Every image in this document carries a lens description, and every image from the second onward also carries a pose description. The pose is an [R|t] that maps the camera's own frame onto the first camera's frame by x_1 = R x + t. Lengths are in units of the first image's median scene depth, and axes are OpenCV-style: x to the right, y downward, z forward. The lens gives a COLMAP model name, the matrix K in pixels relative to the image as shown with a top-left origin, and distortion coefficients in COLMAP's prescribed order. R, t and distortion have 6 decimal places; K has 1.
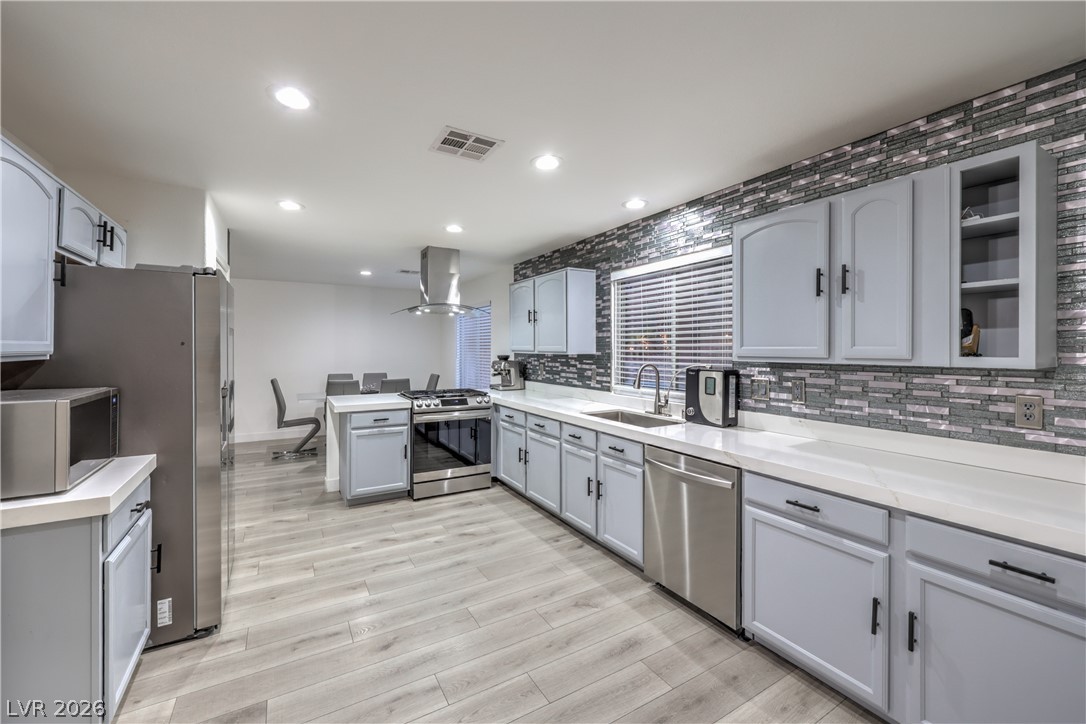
lens RADIAL K [[440.9, 0, 544.4], [0, 440.9, 346.7], [0, 0, 1]] dist [-0.000437, -0.000060]
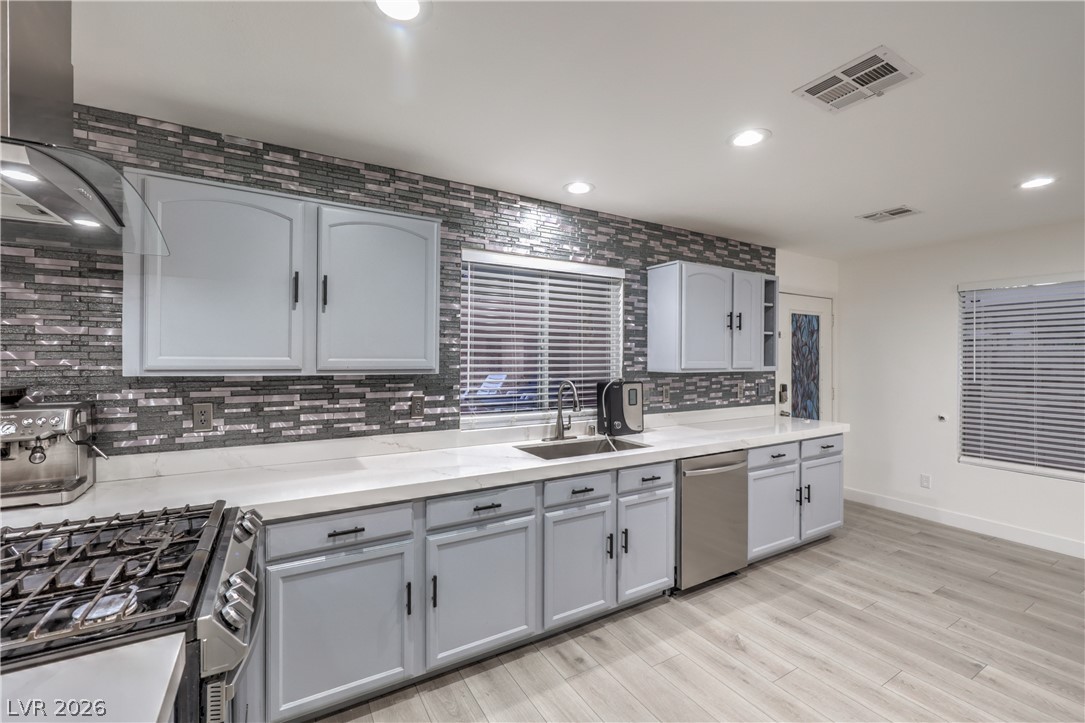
lens RADIAL K [[455.4, 0, 544.2], [0, 455.4, 359.3], [0, 0, 1]] dist [-0.002145, -0.000381]
pose [[-0.000719, 0.001834, 0.999998, -0.559662], [-0.004576, 0.999988, -0.001838, -0.000339], [-0.999989, -0.004578, -0.000711, 0.922051]]
